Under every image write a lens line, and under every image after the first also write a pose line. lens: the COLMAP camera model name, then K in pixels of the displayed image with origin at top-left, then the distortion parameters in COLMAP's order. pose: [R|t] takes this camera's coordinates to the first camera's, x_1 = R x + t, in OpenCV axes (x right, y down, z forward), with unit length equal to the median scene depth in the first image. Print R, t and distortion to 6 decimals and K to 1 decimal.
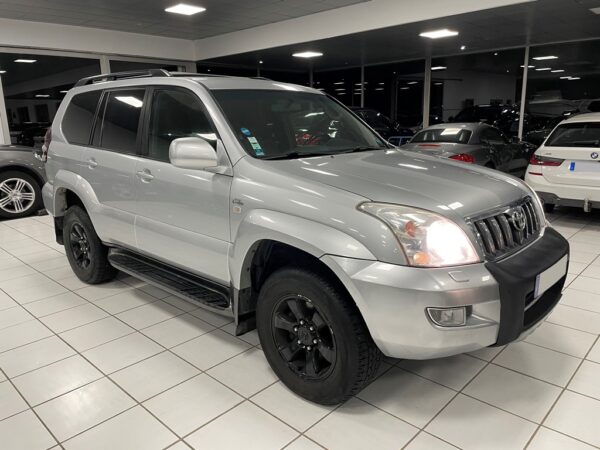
lens RADIAL K [[459.2, 0, 300.0], [0, 459.2, 225.0], [0, 0, 1]] dist [0.008582, 0.000359]
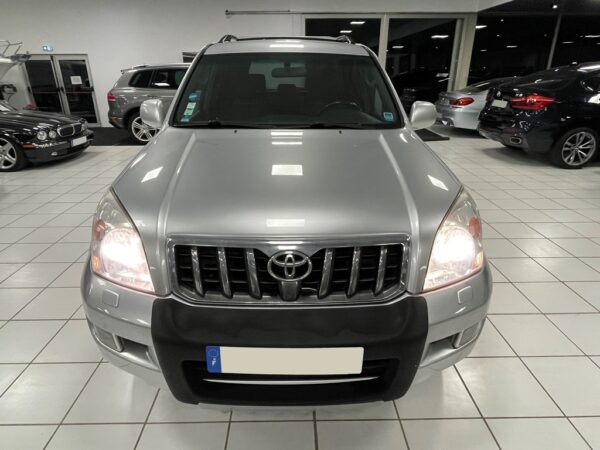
lens RADIAL K [[359.5, 0, 300.0], [0, 359.5, 225.0], [0, 0, 1]] dist [0.000401, 0.000482]
pose [[0.702784, 0.292015, -0.648708, 0.167543], [-0.166975, 0.954107, 0.248596, -0.041211], [0.691530, -0.066391, 0.719290, 0.134400]]
